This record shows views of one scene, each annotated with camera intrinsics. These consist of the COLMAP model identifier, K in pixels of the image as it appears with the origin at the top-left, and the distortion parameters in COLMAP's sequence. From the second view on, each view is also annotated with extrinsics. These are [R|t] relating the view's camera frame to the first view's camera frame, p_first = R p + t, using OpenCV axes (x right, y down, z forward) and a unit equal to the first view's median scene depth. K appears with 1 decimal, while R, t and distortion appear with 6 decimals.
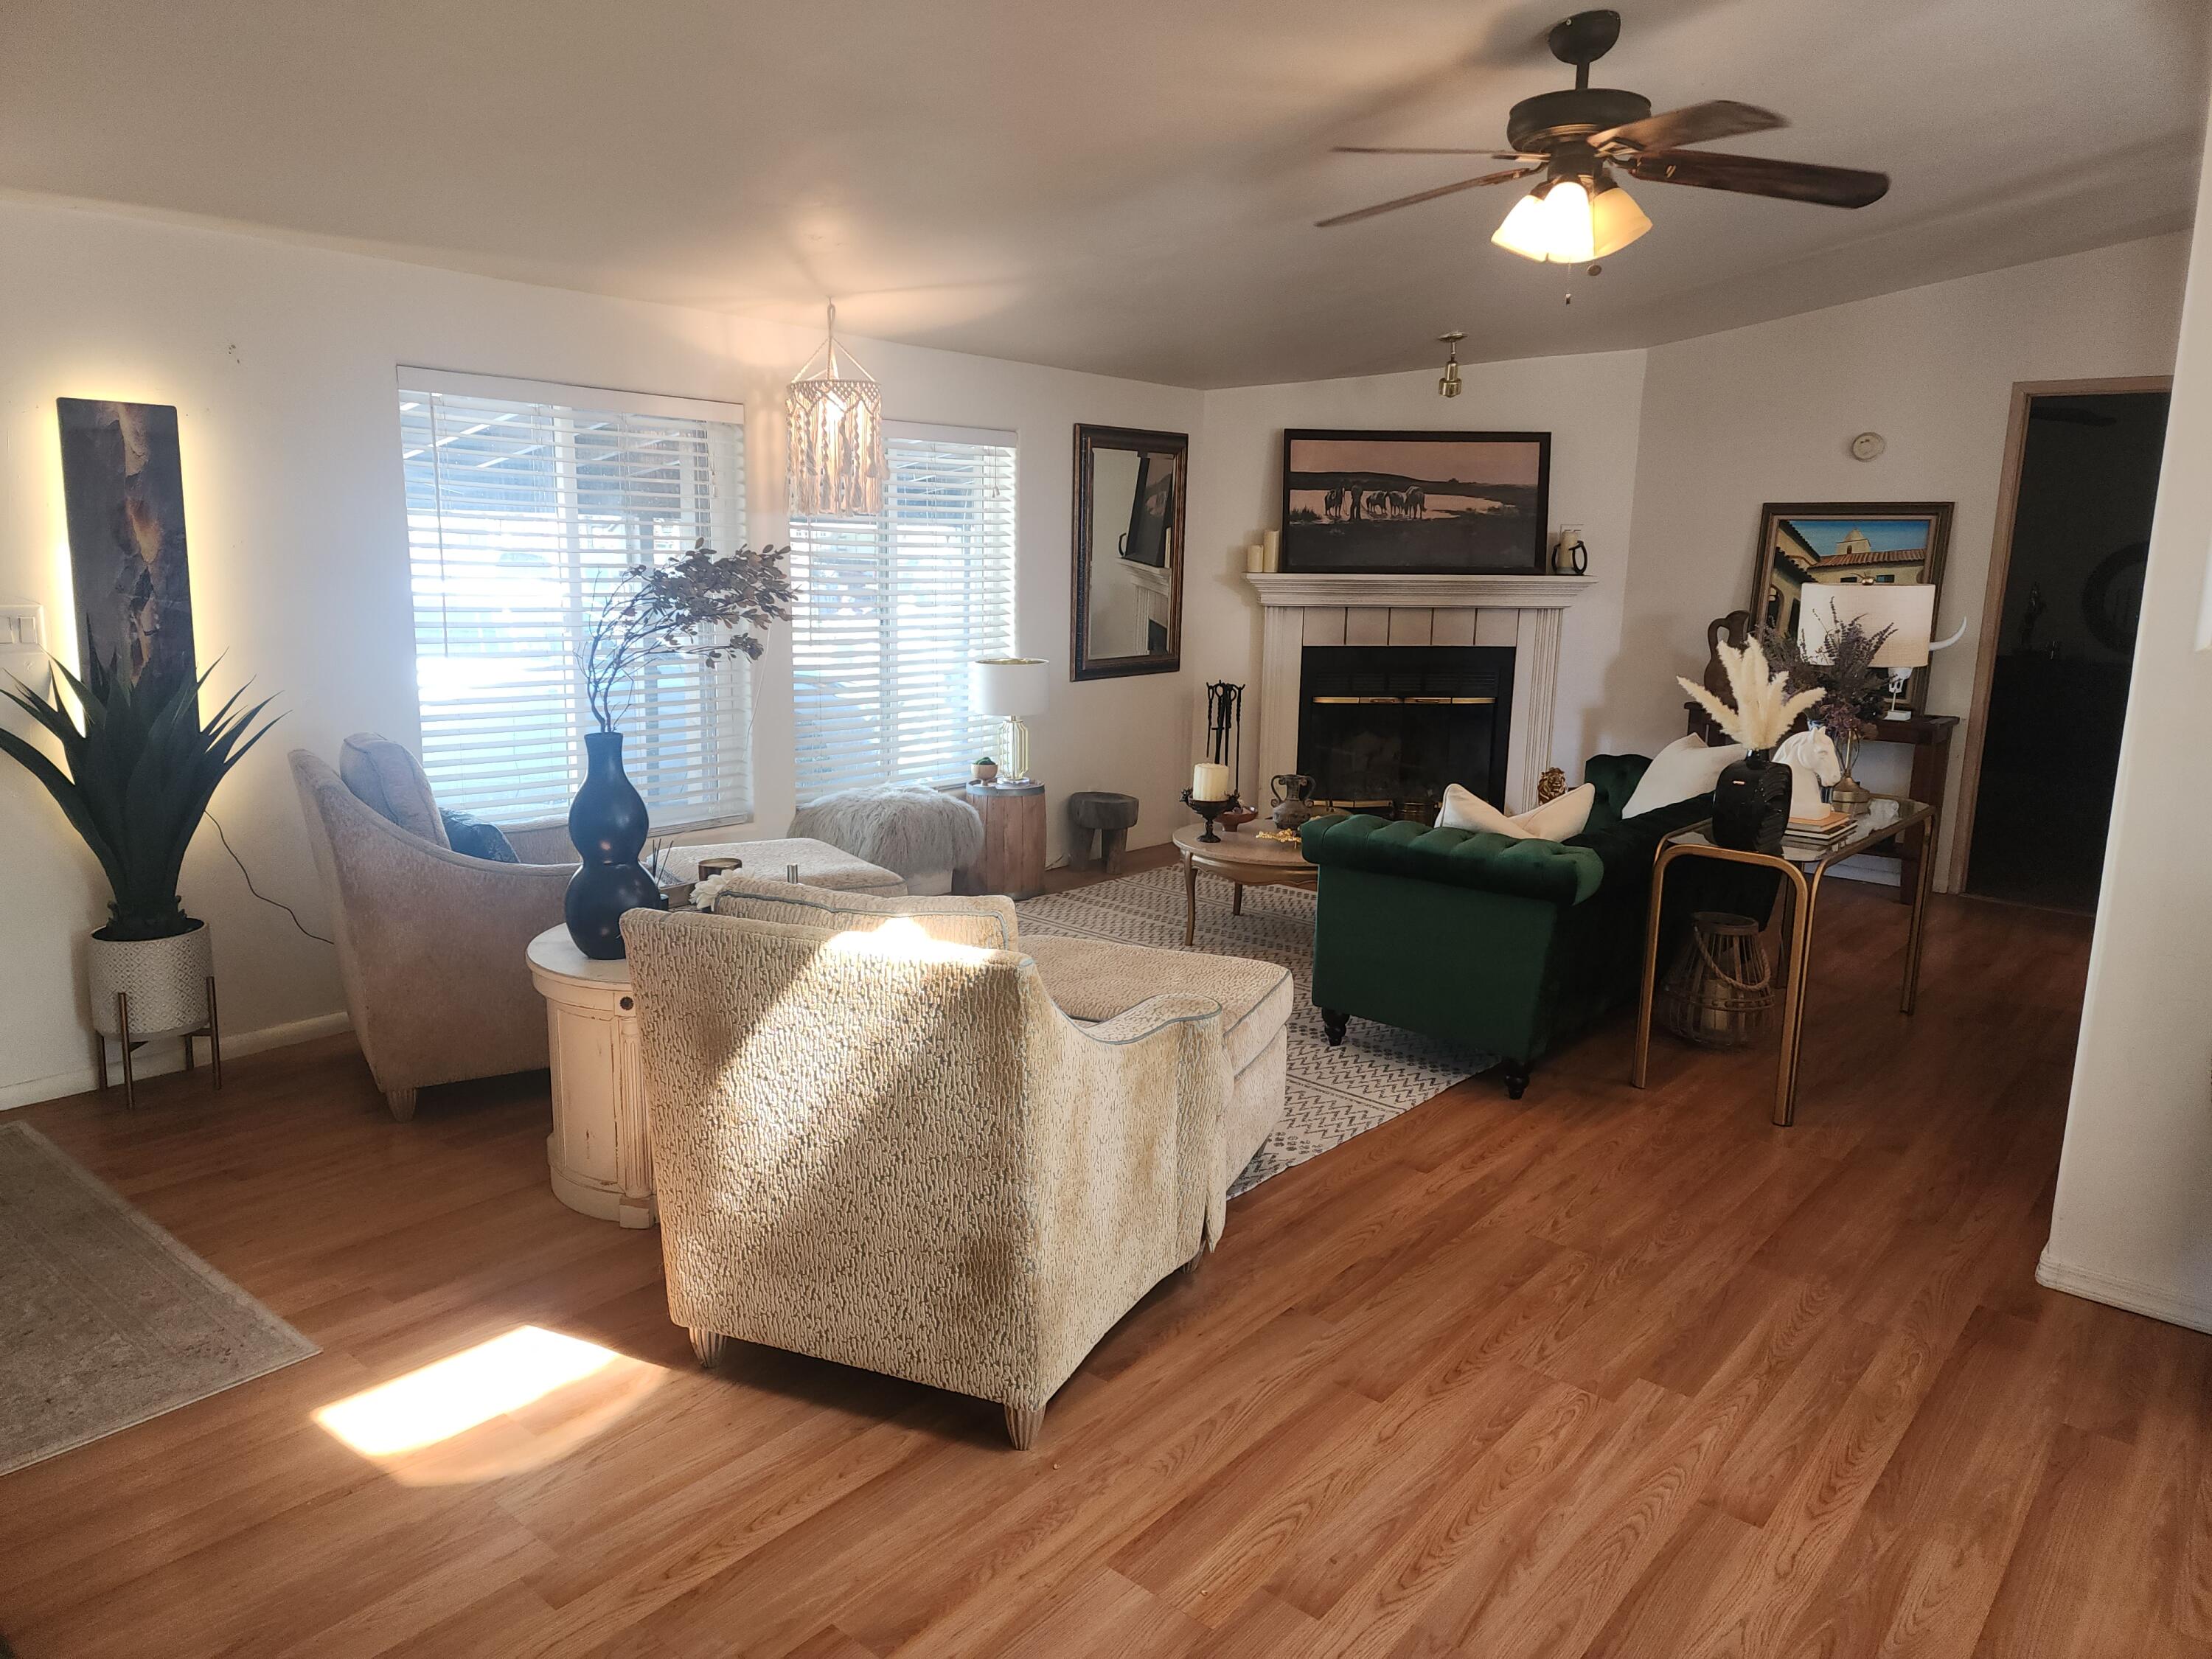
lens RADIAL K [[1478.5, 0, 1100.1], [0, 1478.5, 808.9], [0, 0, 1]] dist [0.057285, -0.046417]
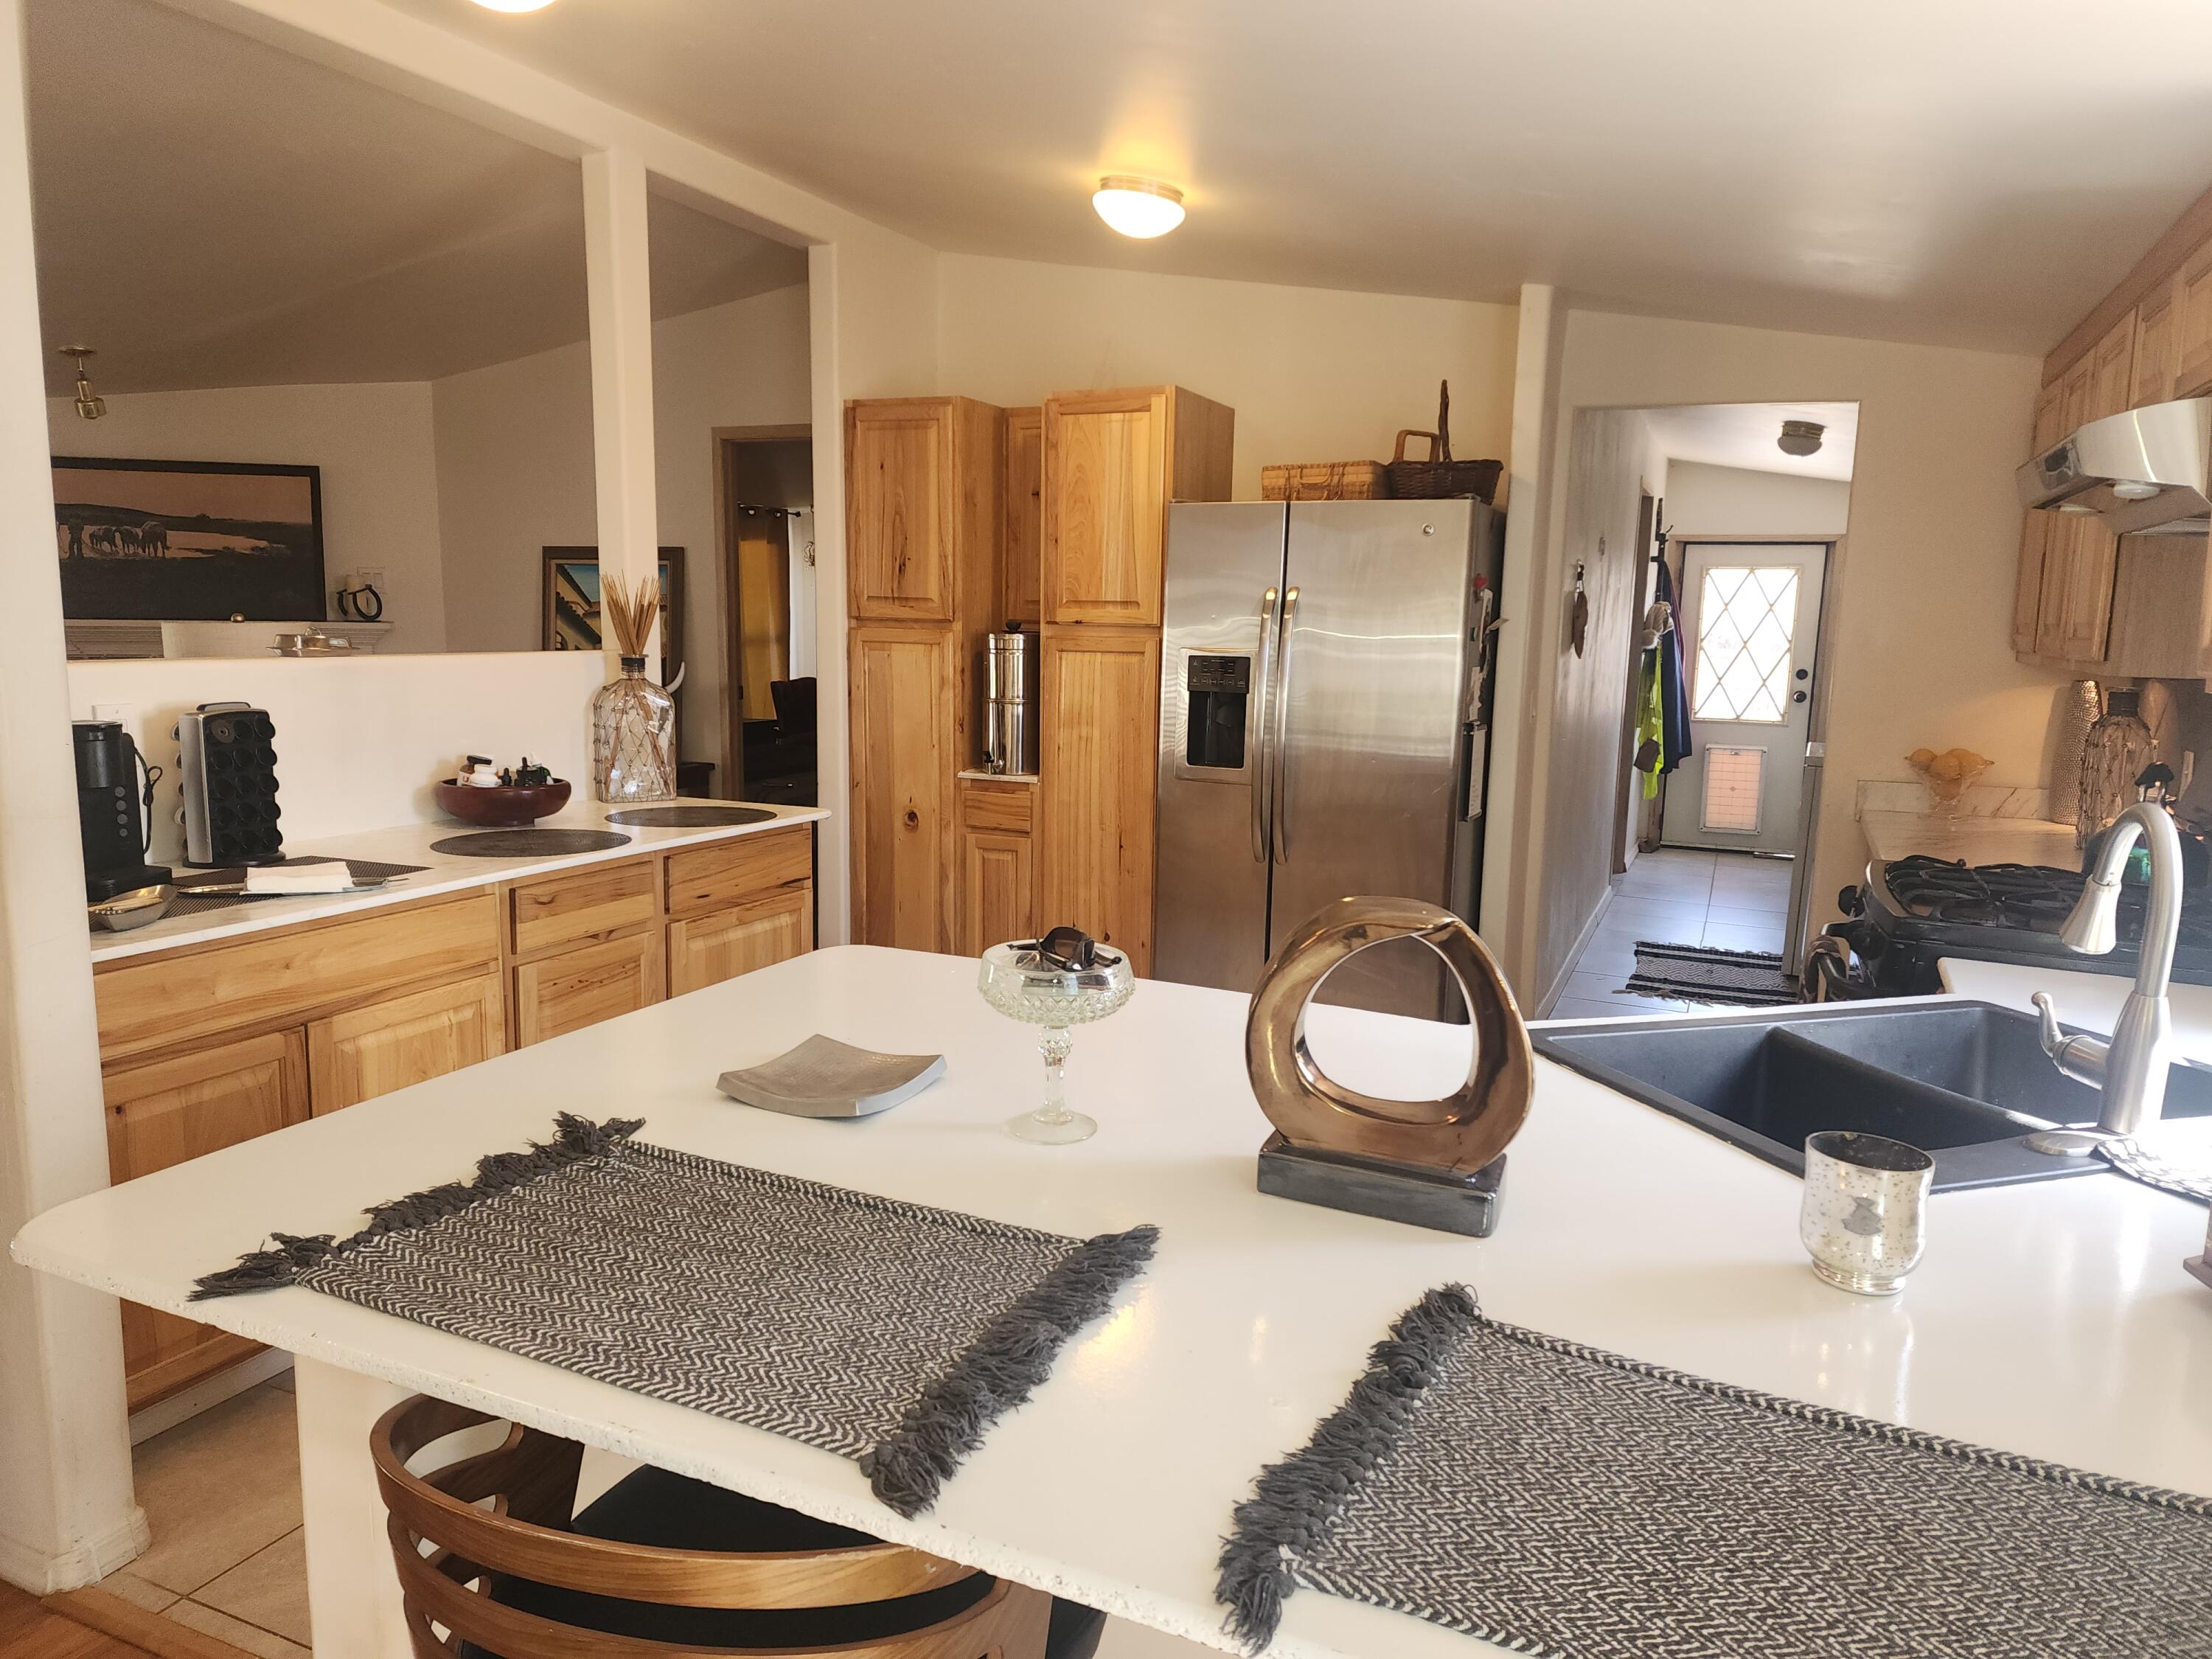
lens RADIAL K [[1456.3, 0, 1116.1], [0, 1456.3, 858.7], [0, 0, 1]] dist [0.075647, -0.056545]
pose [[0.958940, -0.053243, 0.278568, 0.505906], [0.055374, 0.998466, 0.000217, 0.015663], [-0.278152, 0.015218, 0.960416, -0.010878]]
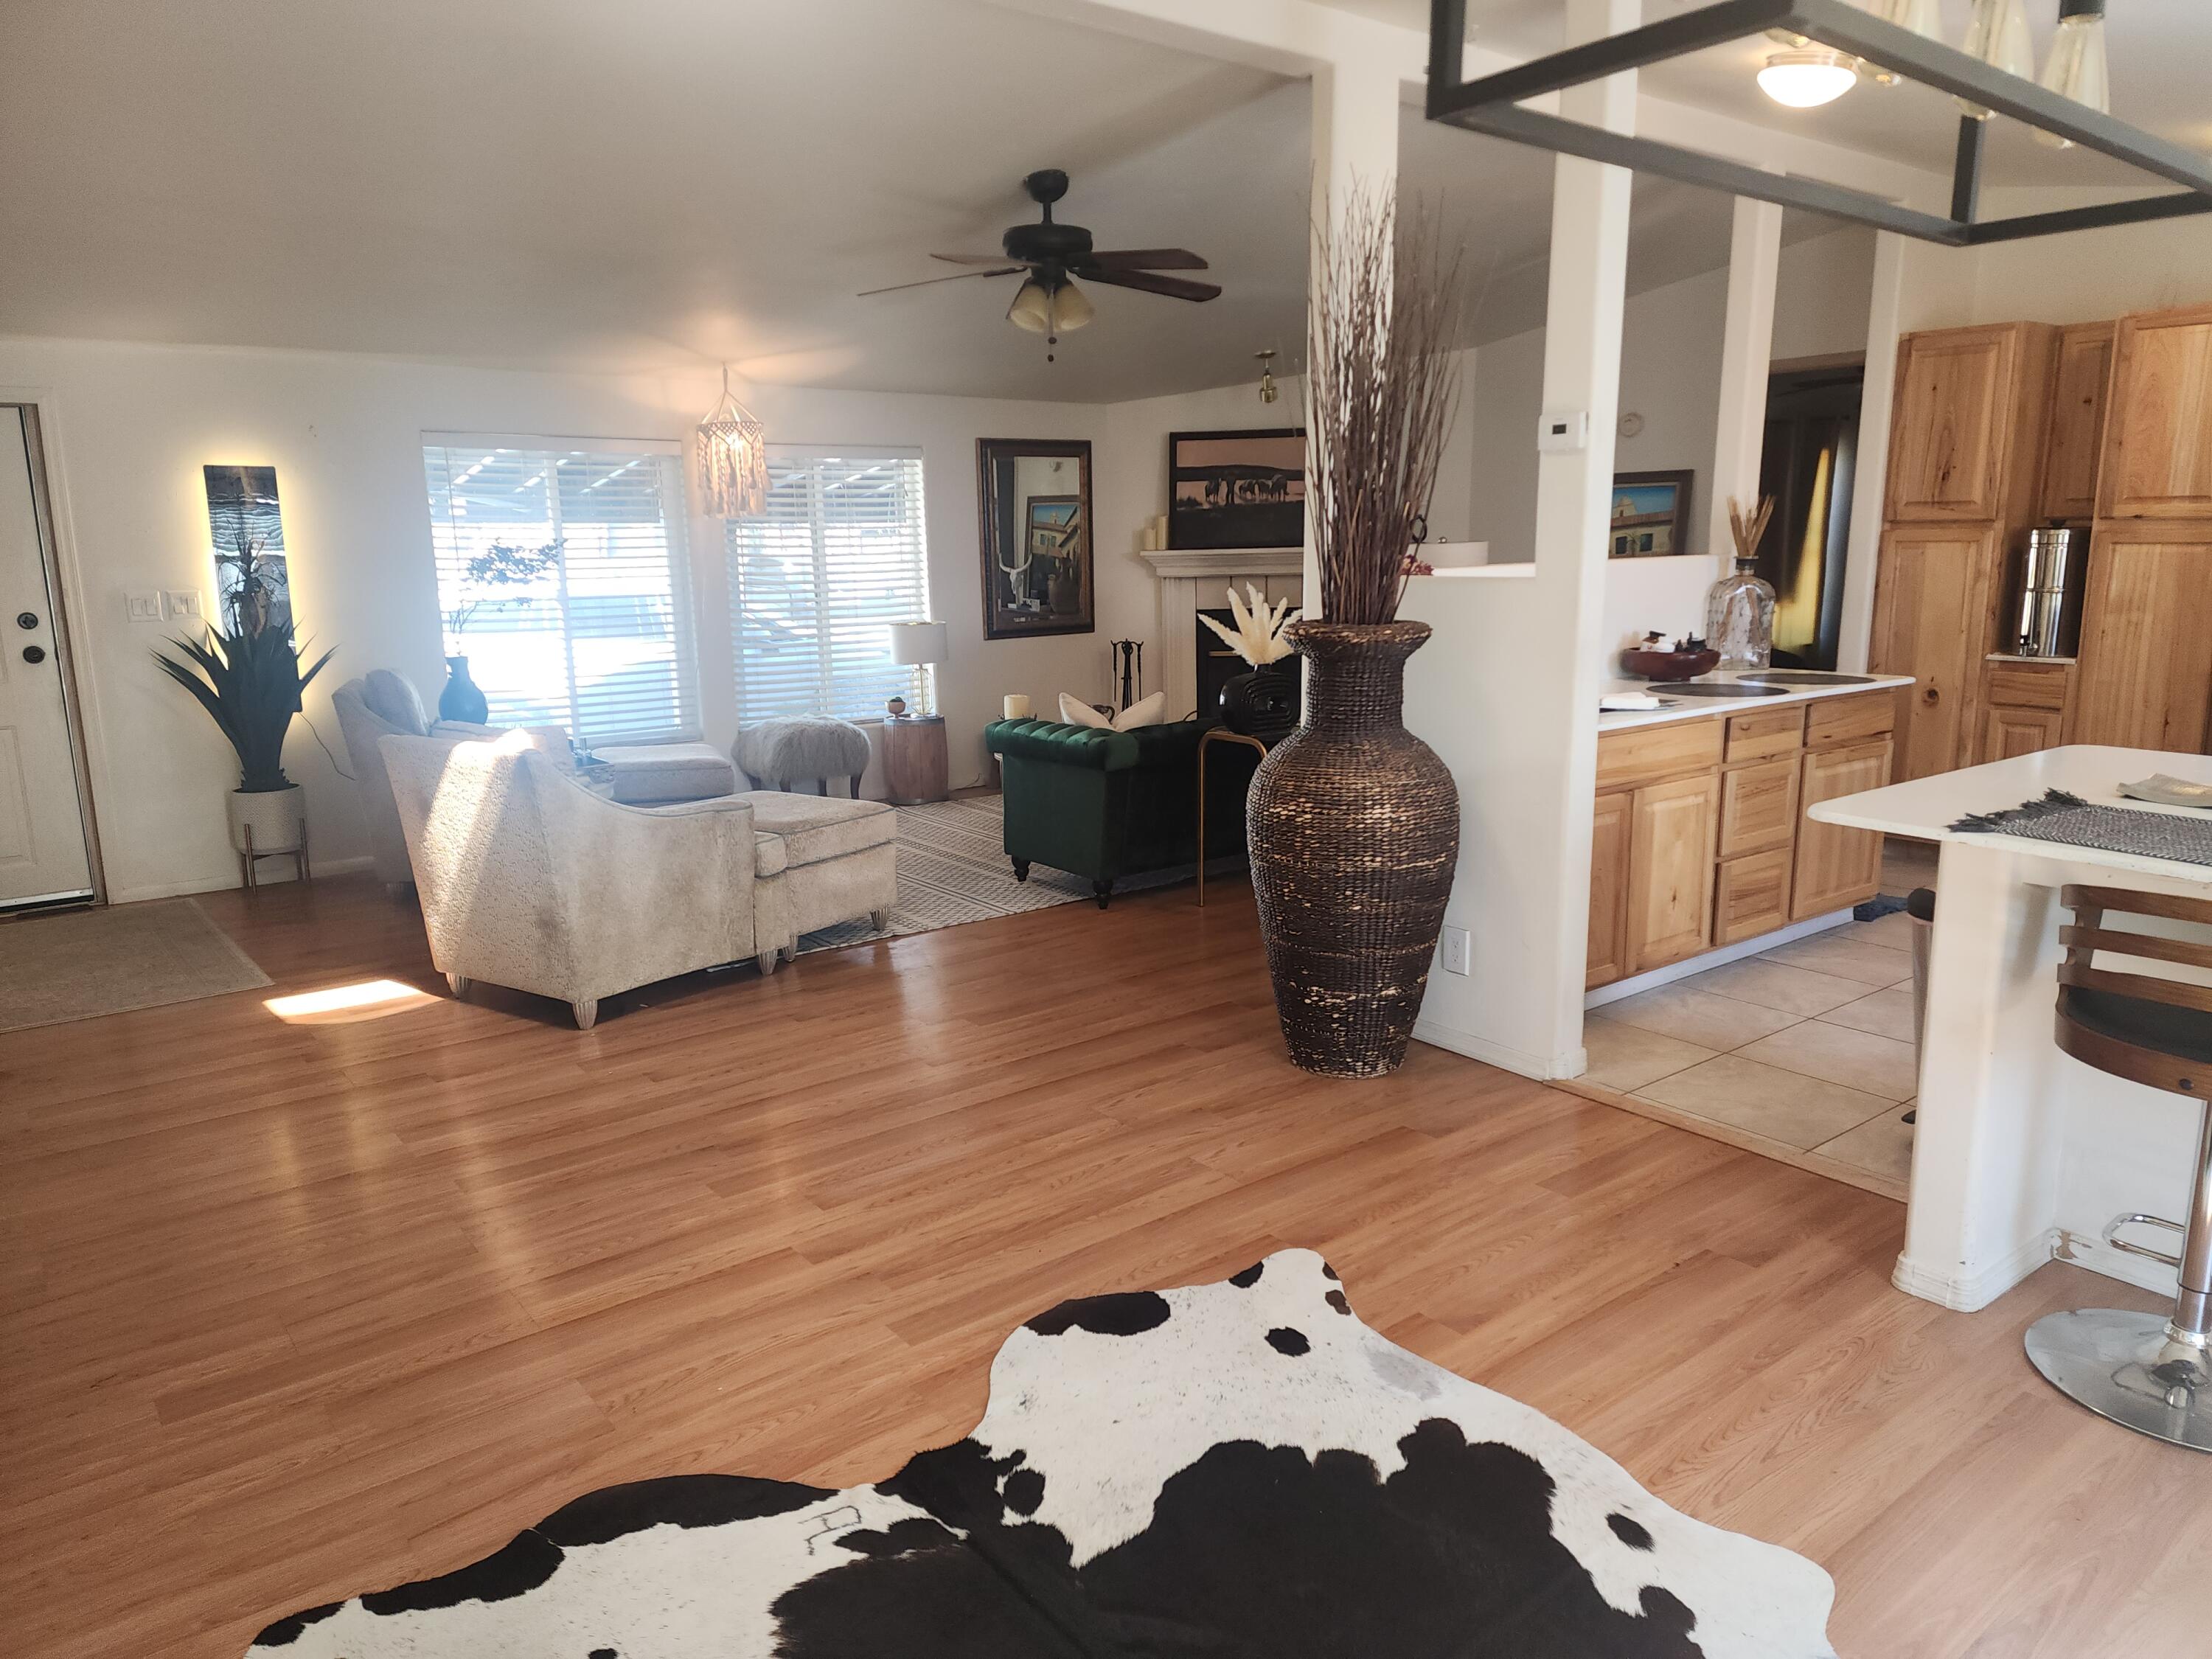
lens RADIAL K [[1477.4, 0, 1106.0], [0, 1477.4, 829.5], [0, 0, 1]] dist [0.088081, -0.081636]
pose [[0.978319, 0.004451, -0.207055, 0.327487], [-0.000564, 0.999823, 0.018831, 0.050858], [0.207102, -0.018306, 0.978148, -0.226417]]
